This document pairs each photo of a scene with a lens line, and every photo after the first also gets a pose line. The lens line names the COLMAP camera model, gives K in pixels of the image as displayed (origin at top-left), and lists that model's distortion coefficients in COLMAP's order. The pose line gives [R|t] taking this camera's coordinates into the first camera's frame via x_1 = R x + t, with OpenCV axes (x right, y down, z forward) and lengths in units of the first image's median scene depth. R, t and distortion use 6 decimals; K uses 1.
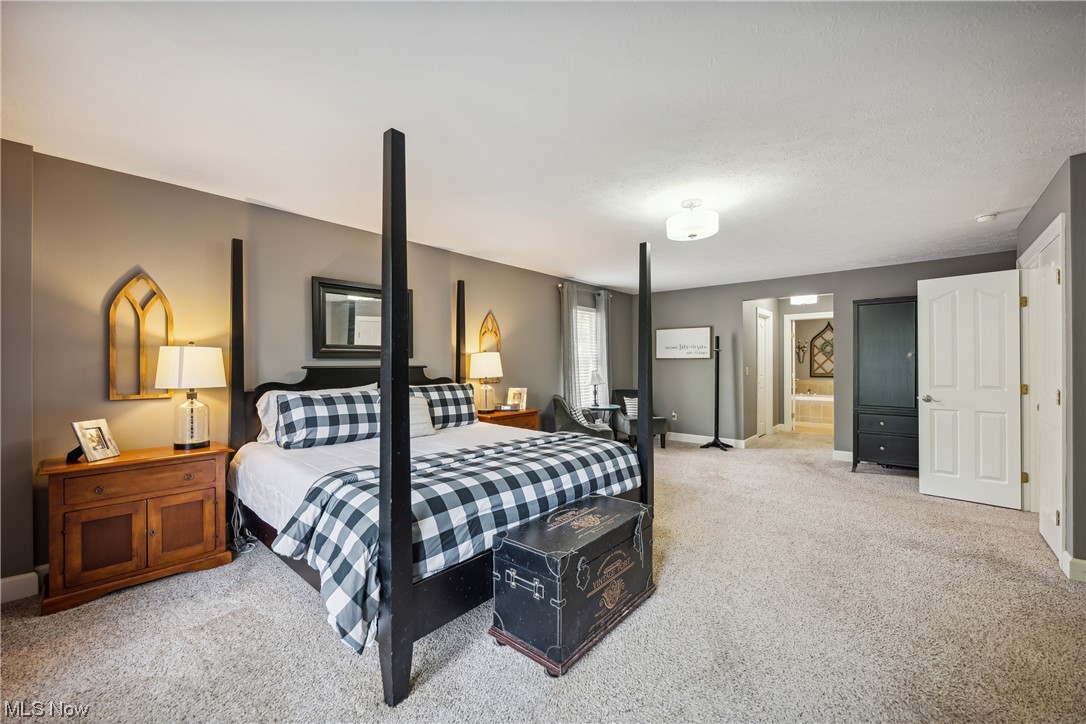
lens RADIAL K [[434.5, 0, 545.9], [0, 434.5, 362.9], [0, 0, 1]] dist [-0.003711, -0.000385]
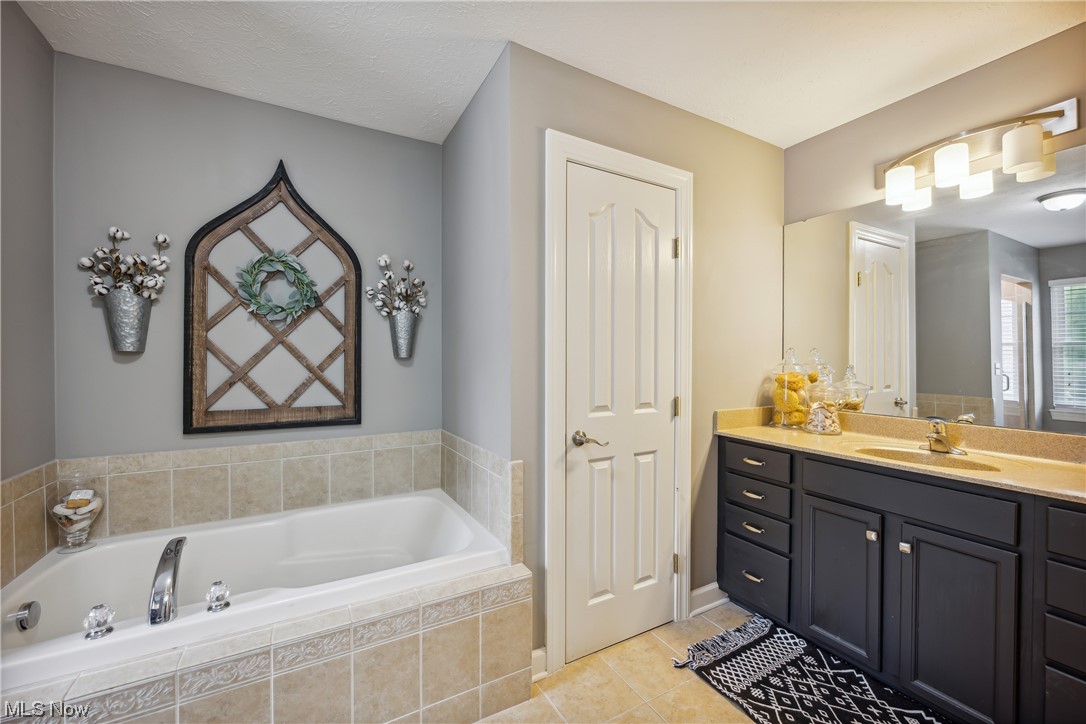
lens RADIAL K [[434.5, 0, 537.5], [0, 434.5, 362.9], [0, 0, 1]] dist [-0.003711, -0.000385]
pose [[0.345884, -0.002336, 0.938274, 0.489970], [-0.001296, 0.999995, 0.002967, 0.001066], [-0.938276, -0.002242, 0.345879, 0.797712]]
